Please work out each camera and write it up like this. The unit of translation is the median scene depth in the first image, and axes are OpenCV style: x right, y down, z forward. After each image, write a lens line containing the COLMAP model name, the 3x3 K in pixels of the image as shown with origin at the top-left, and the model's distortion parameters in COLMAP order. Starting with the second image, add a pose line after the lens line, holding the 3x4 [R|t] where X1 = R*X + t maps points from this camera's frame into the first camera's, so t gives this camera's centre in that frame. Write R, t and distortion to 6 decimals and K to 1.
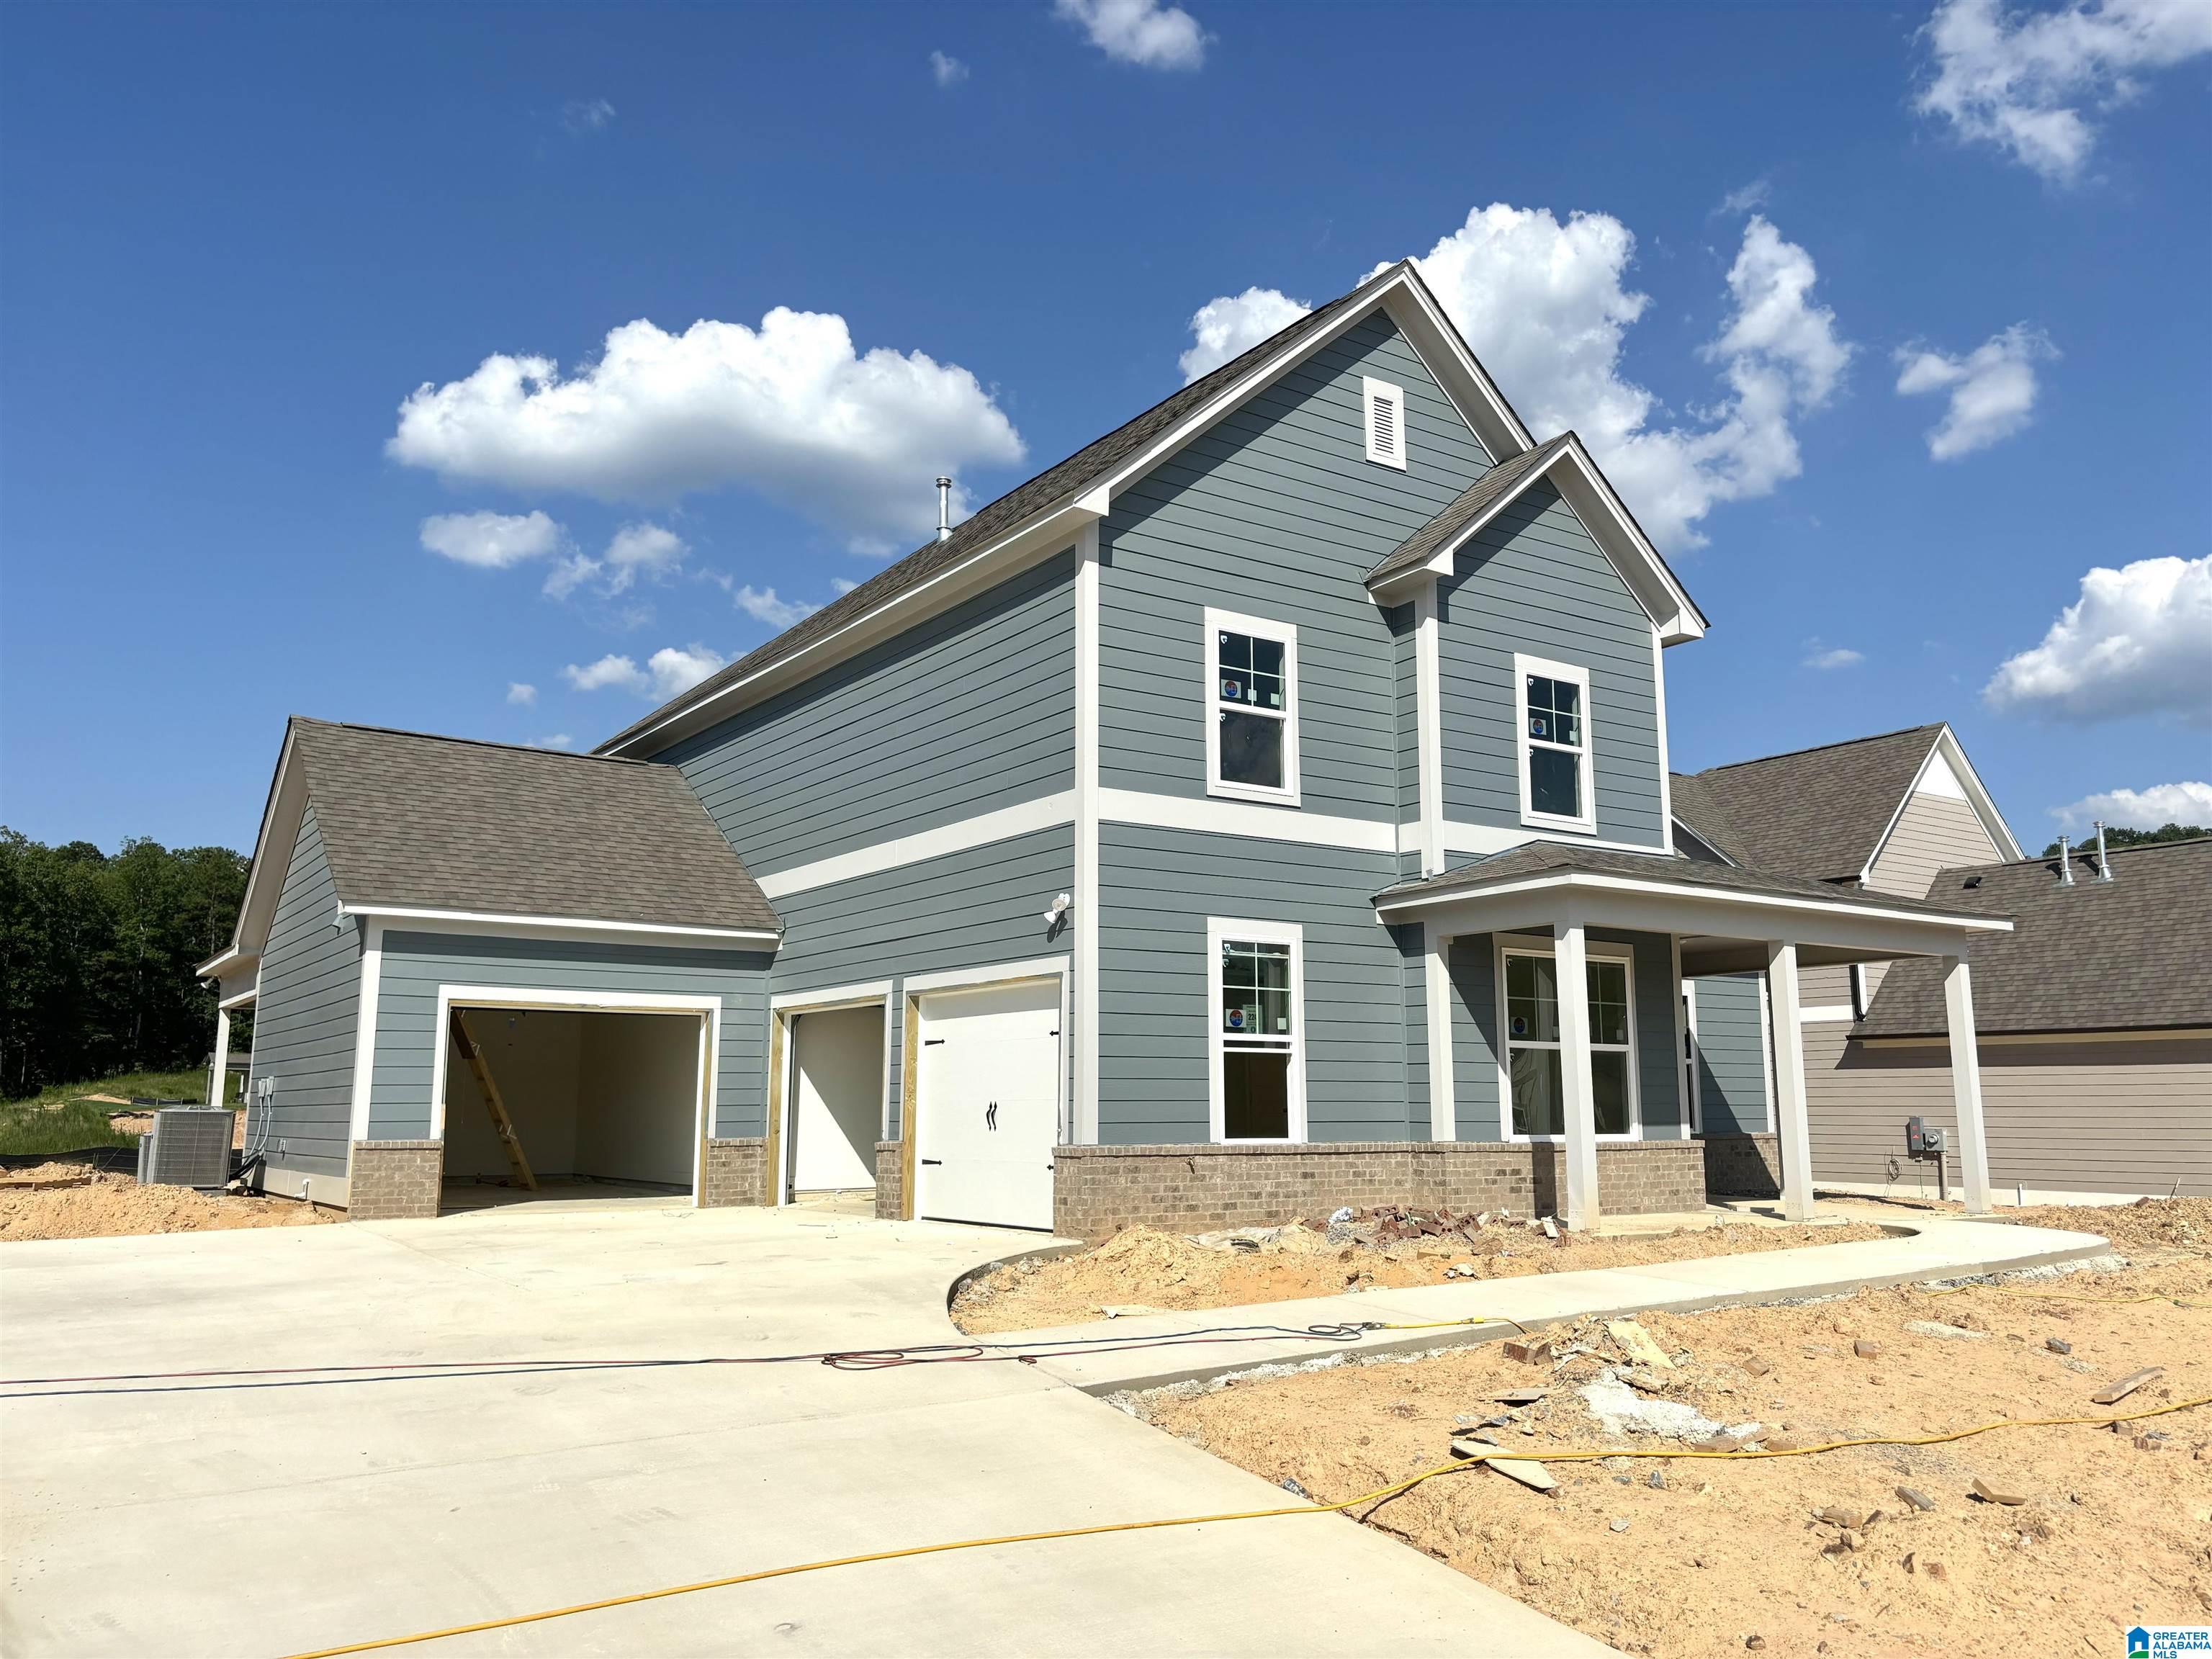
lens RADIAL K [[1669.5, 0, 1106.0], [0, 1669.5, 829.5], [0, 0, 1]] dist [0.055669, -0.118419]
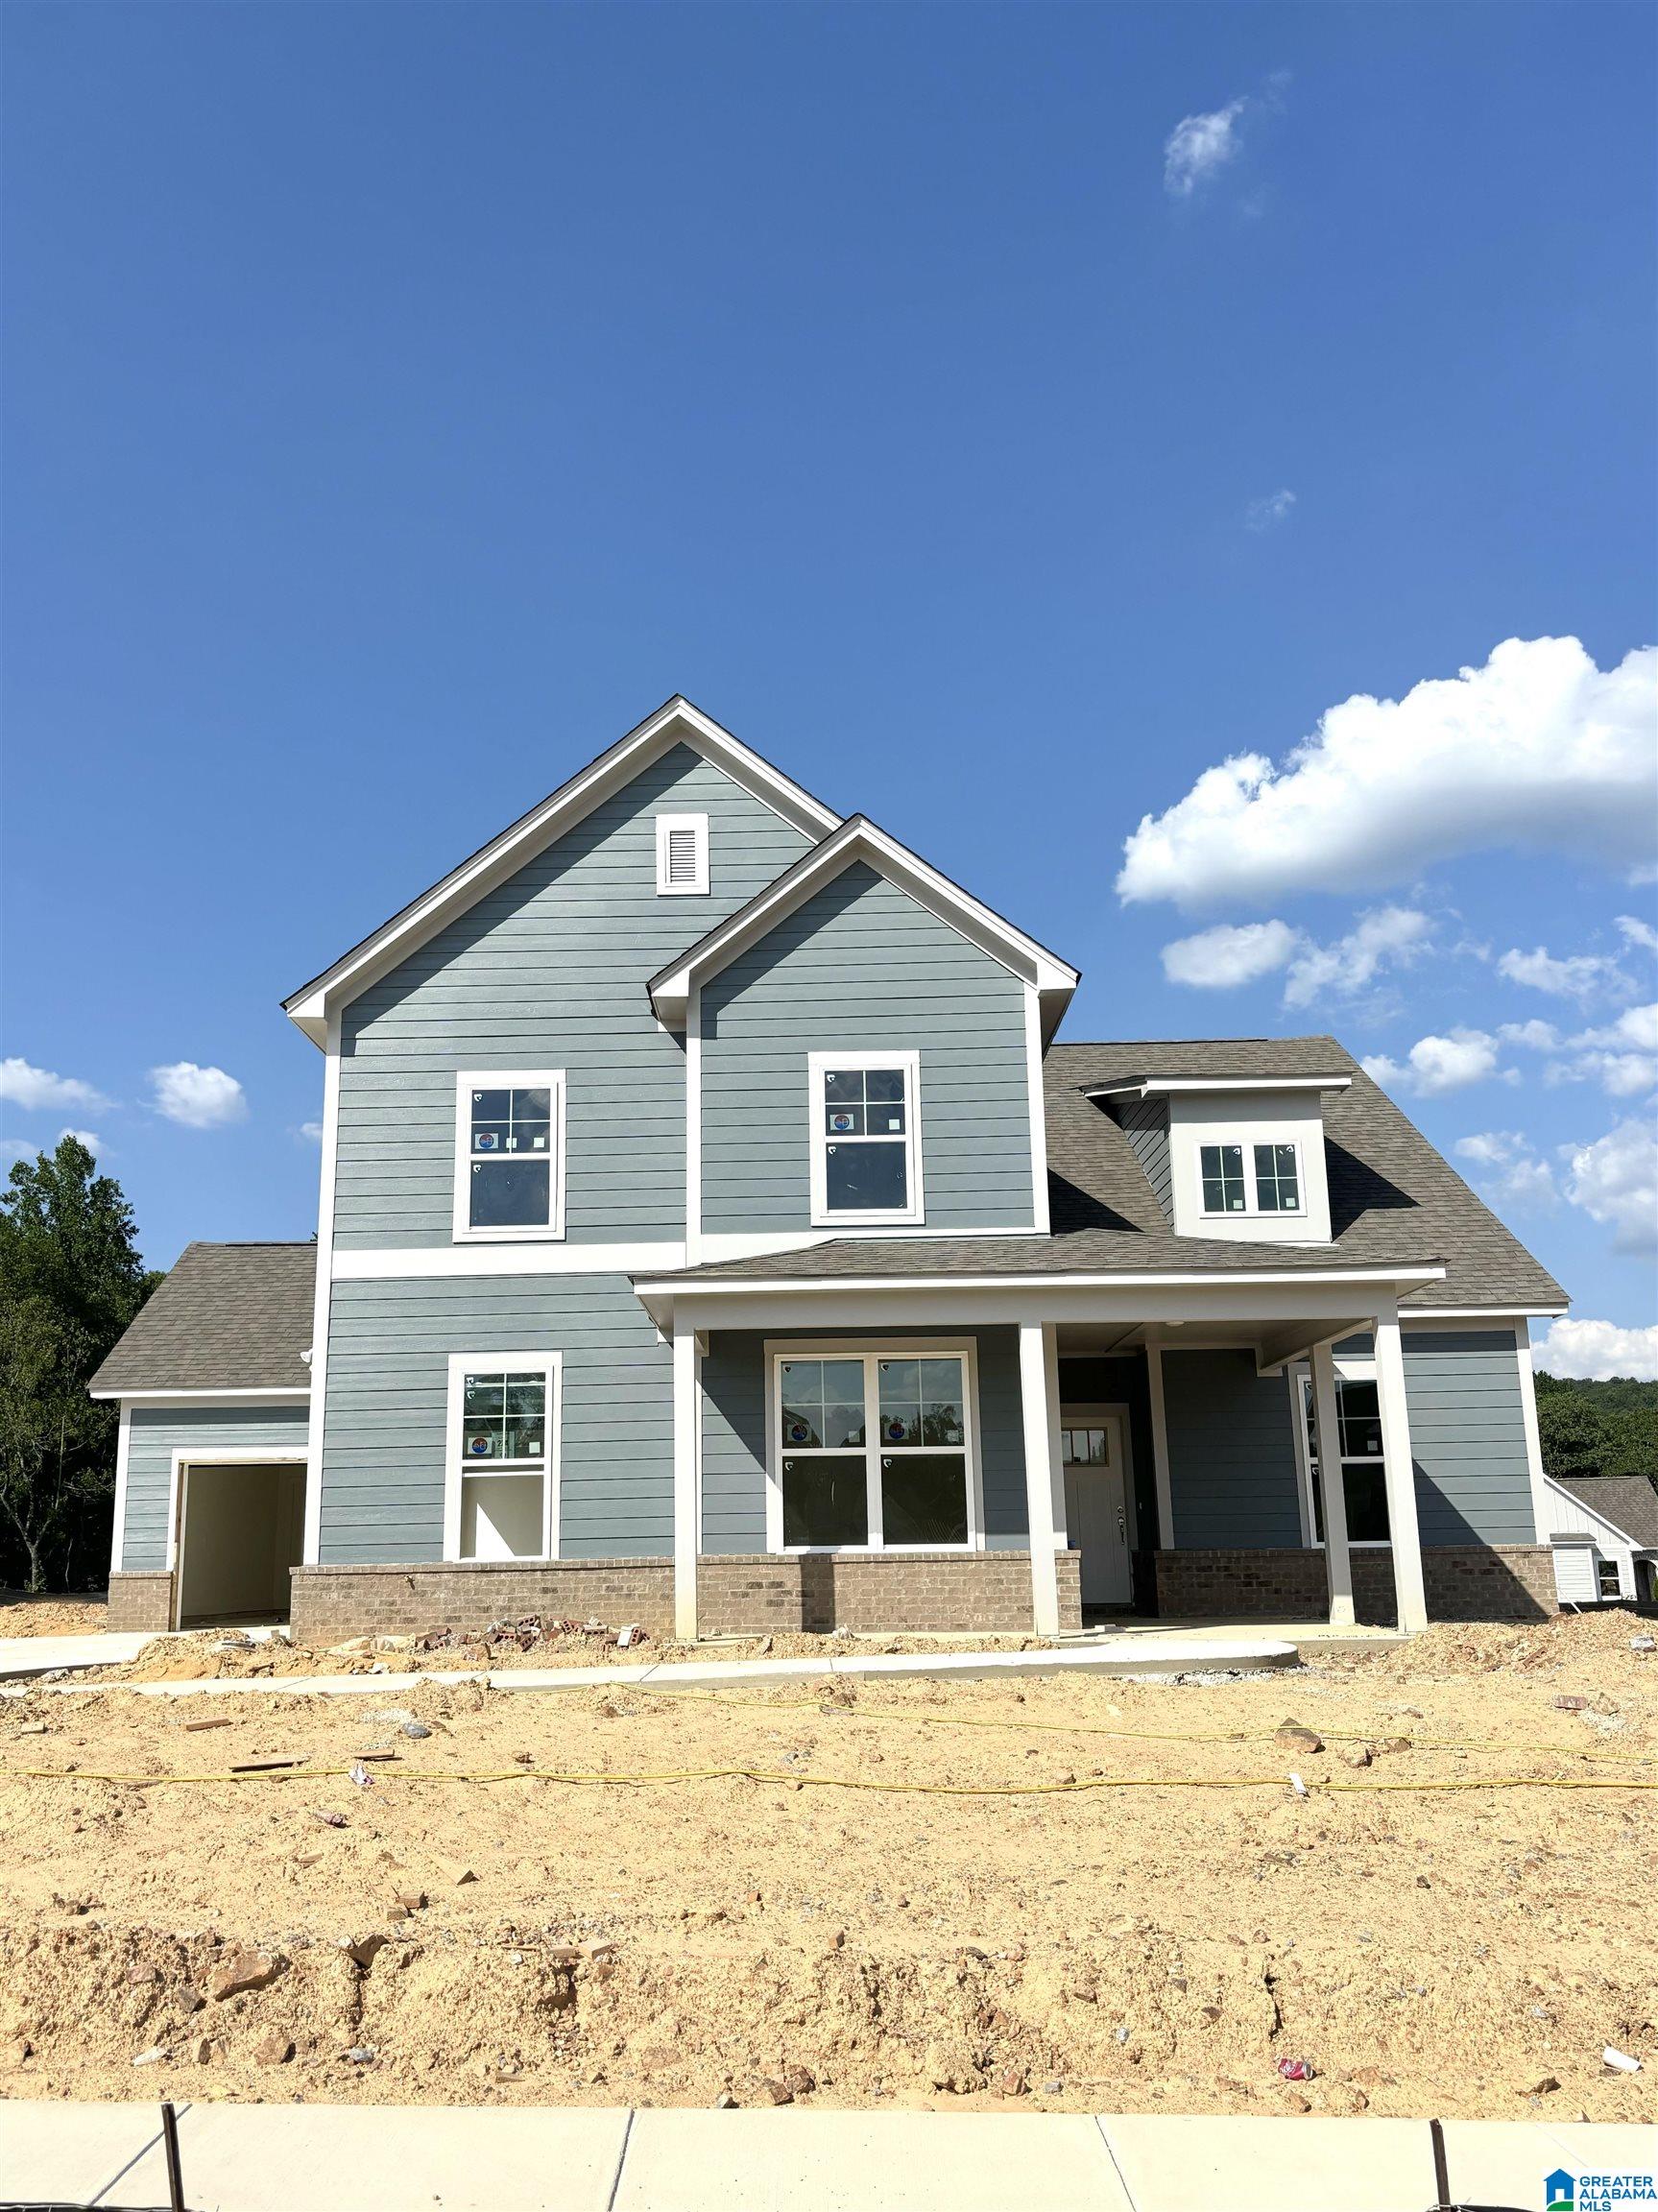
lens RADIAL K [[1861.7, 0, 829.0], [0, 1861.7, 1106.0], [0, 0, 1]] dist [0.074319, -0.431230]
pose [[0.836292, -0.150640, -0.527185, 0.904642], [0.114315, 0.988291, -0.101056, 0.041881], [0.536235, 0.024247, 0.843720, 0.088025]]
